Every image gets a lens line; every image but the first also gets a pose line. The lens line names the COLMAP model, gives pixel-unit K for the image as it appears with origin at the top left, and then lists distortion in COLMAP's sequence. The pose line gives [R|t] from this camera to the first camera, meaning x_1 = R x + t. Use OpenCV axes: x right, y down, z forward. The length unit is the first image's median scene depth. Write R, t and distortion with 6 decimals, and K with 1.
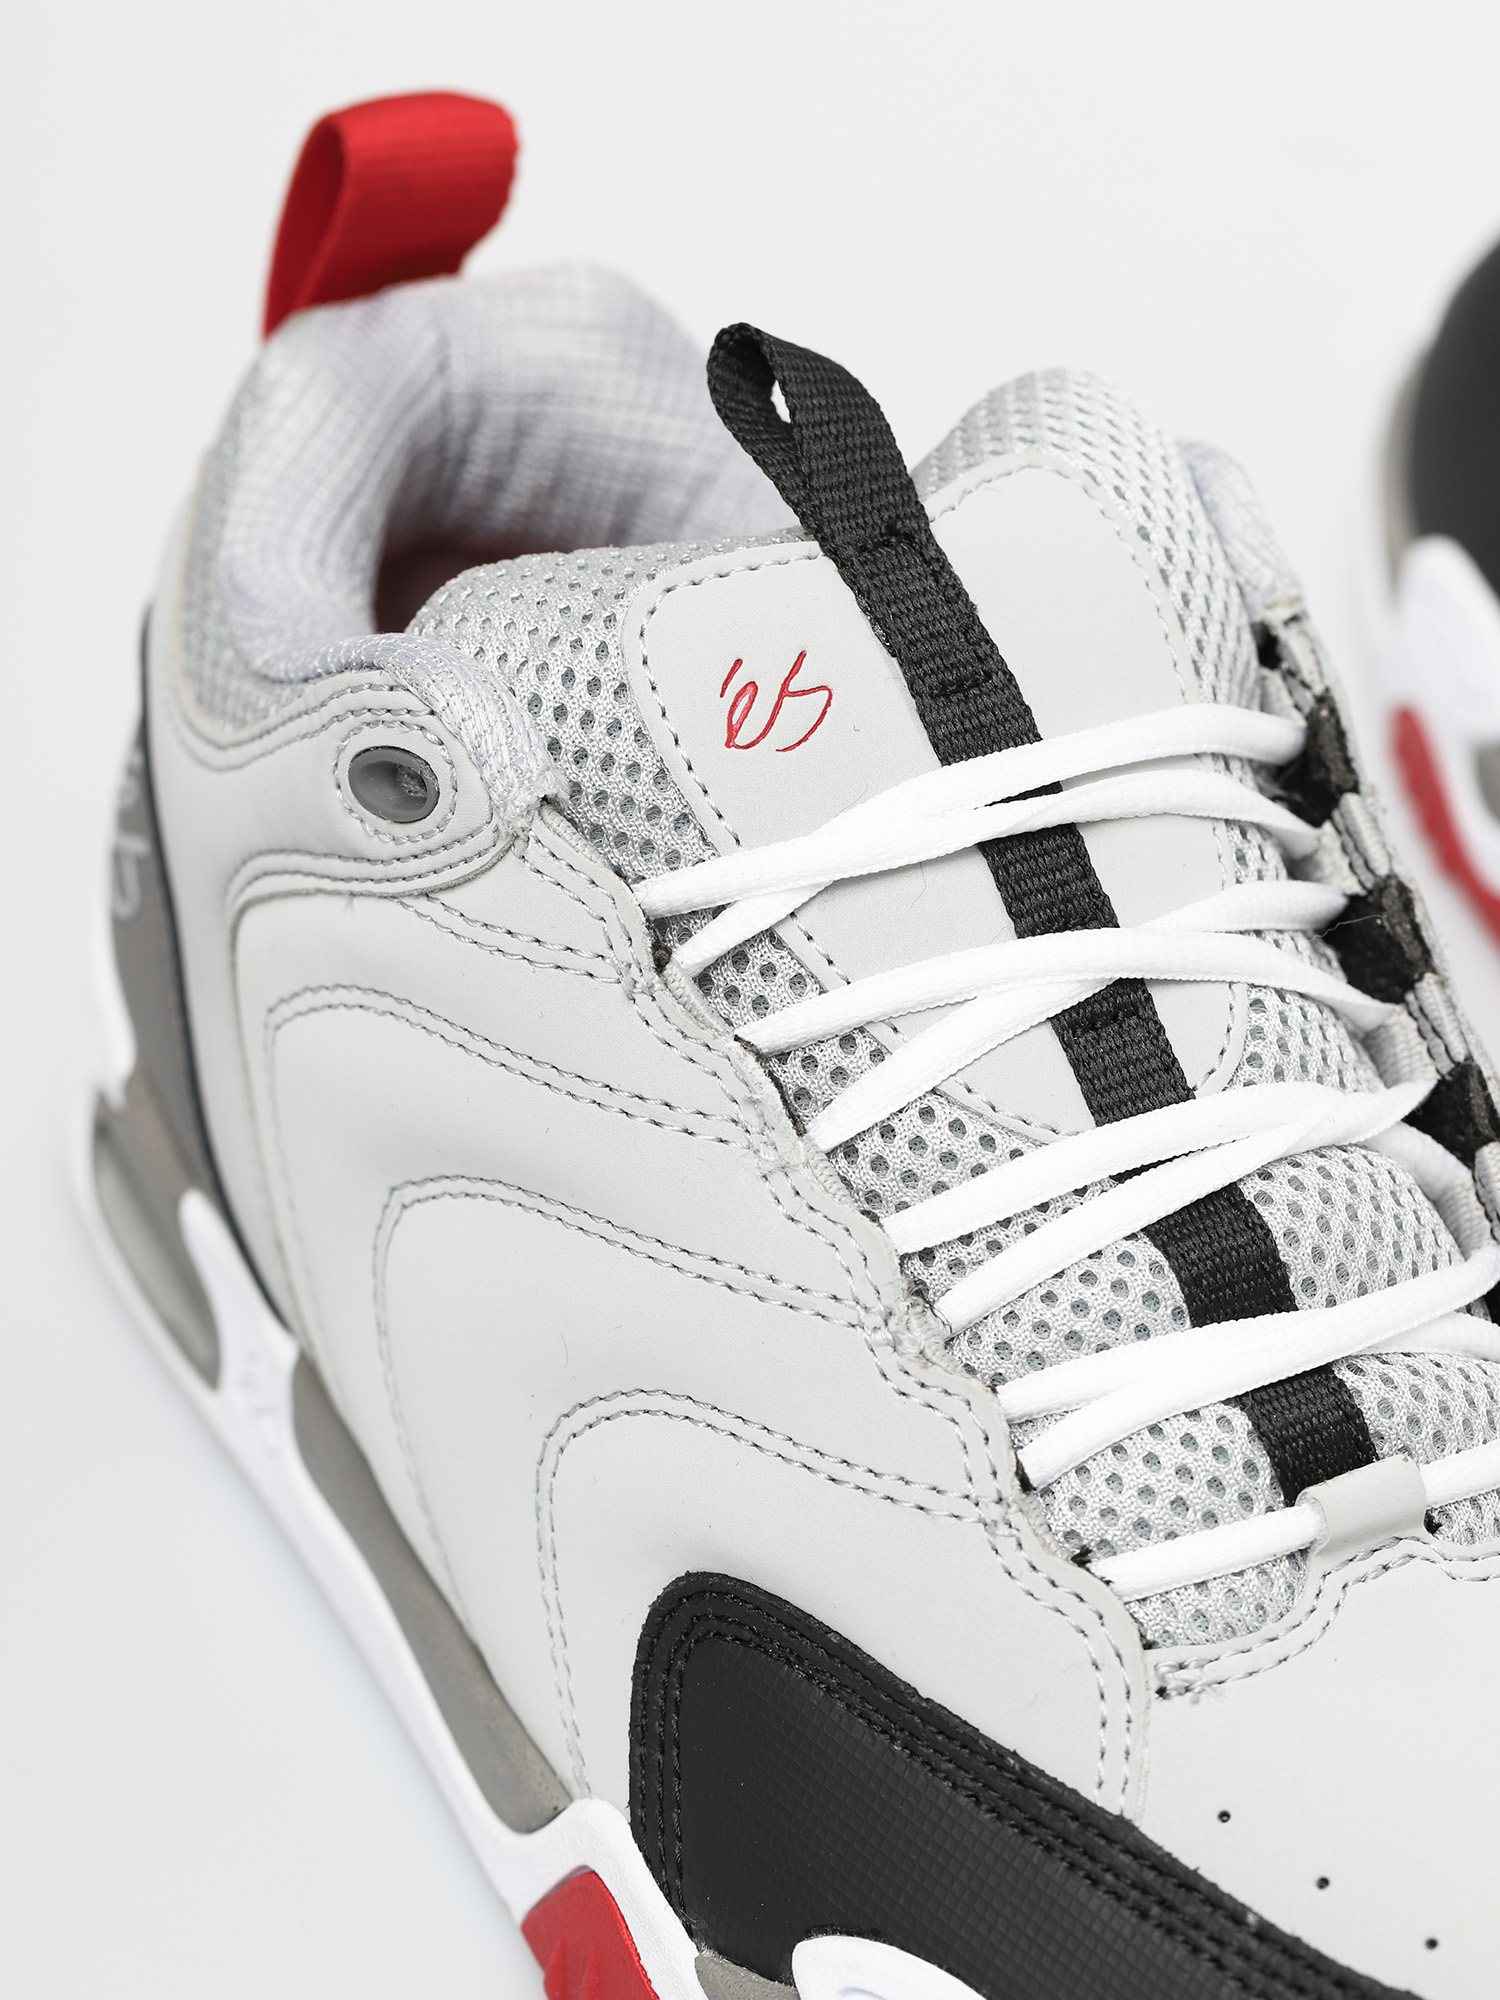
lens RADIAL K [[6414.5, 0, 750.0], [0, 6414.5, 1000.0], [0, 0, 1]] dist [0.133959, 1.132692]
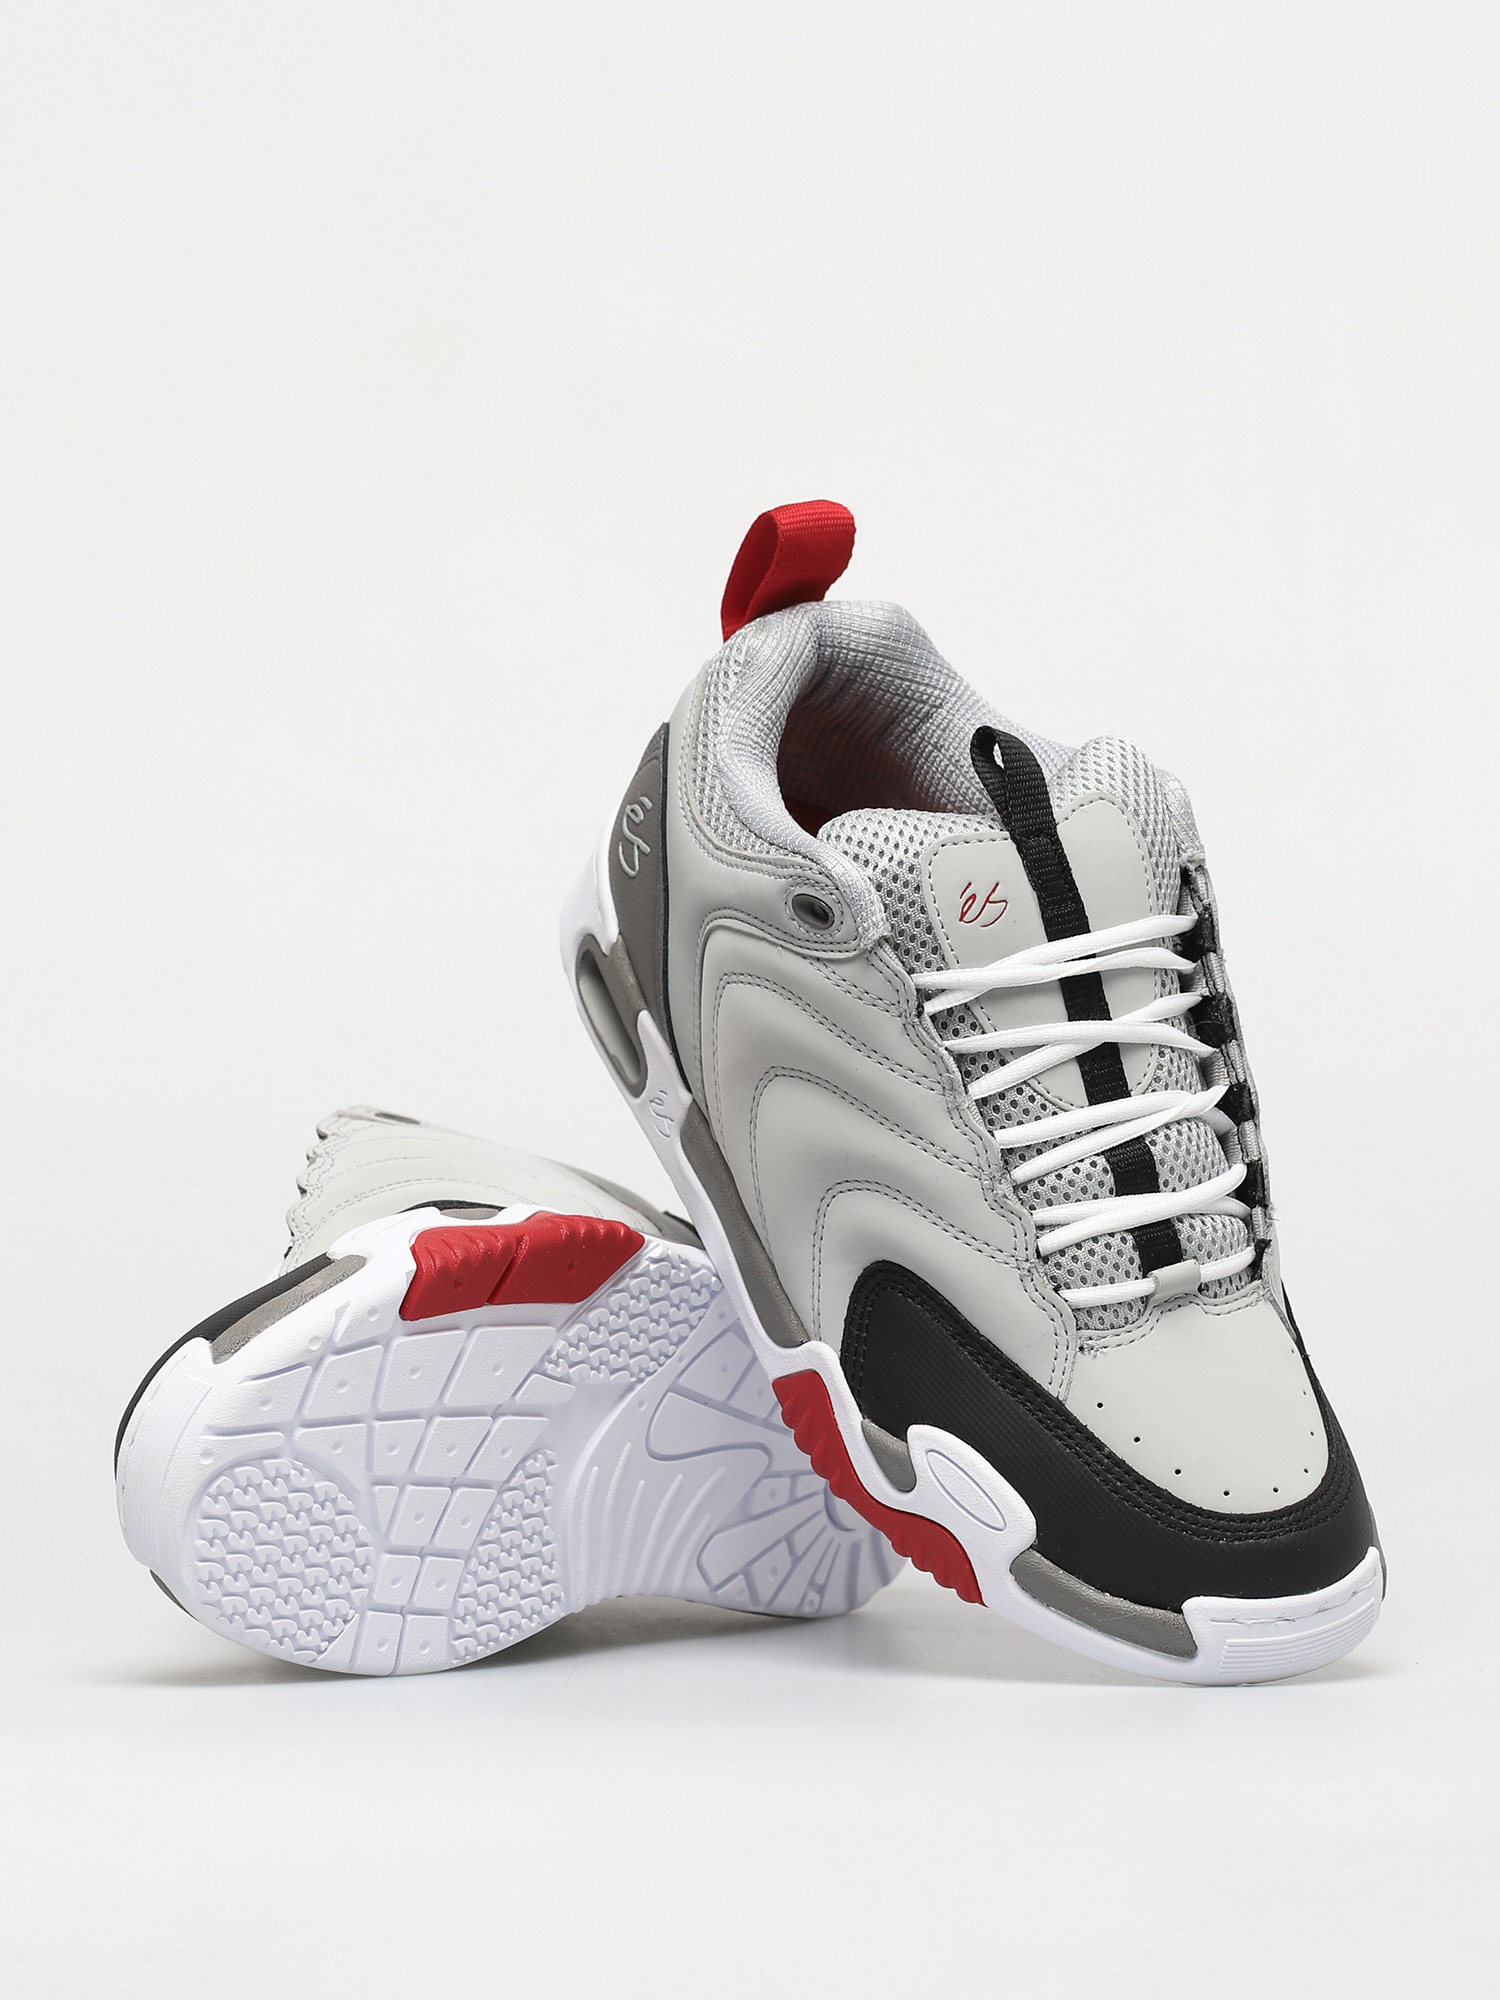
lens RADIAL K [[6414.5, 0, 750.0], [0, 6414.5, 1000.0], [0, 0, 1]] dist [0.133959, 1.132692]
pose [[0.985155, 0.144808, 0.092194, -0.289500], [-0.158088, 0.974633, 0.158427, -0.369137], [-0.066913, -0.170649, 0.983057, -1.288676]]
